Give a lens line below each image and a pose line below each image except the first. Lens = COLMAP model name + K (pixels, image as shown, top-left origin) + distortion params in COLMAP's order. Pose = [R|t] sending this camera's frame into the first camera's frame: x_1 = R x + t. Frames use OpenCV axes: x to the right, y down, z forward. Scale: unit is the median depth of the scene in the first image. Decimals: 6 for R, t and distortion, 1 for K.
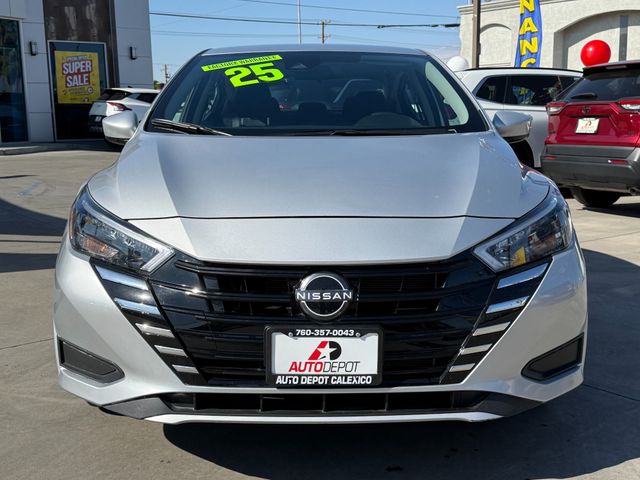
lens RADIAL K [[768.2, 0, 318.9], [0, 768.2, 240.5], [0, 0, 1]] dist [0.087955, 0.000000]
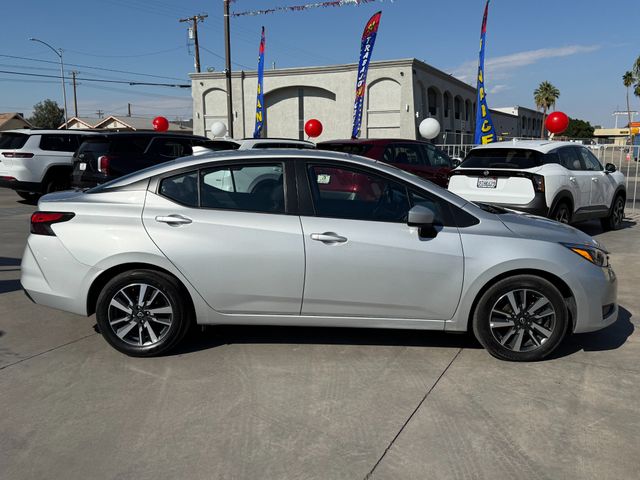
lens RADIAL K [[556.9, 0, 317.7], [0, 556.9, 240.5], [0, 0, 1]] dist [0.116809, -0.179049]
pose [[0.917662, -0.051210, 0.394047, -0.561031], [0.049893, 0.998662, 0.013596, -0.115713], [-0.394216, 0.007184, 0.918990, -0.400072]]
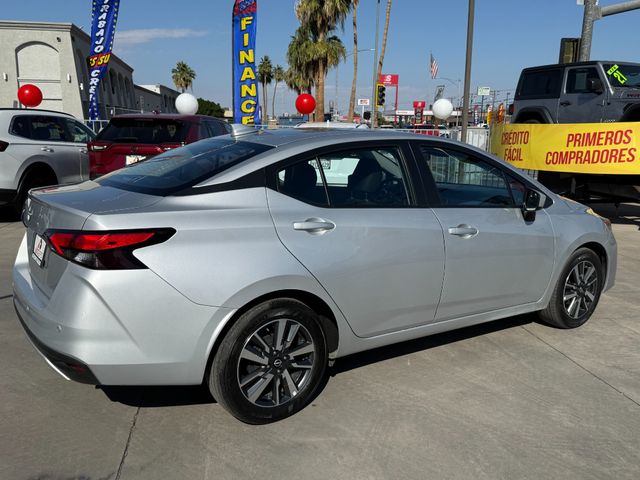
lens RADIAL K [[556.9, 0, 318.1], [0, 556.9, 240.2], [0, 0, 1]] dist [0.116809, -0.179049]
pose [[0.515064, -0.146053, 0.844617, -1.365932], [0.112180, 0.988387, 0.102505, -0.277042], [-0.849779, 0.041953, 0.525467, 0.710624]]
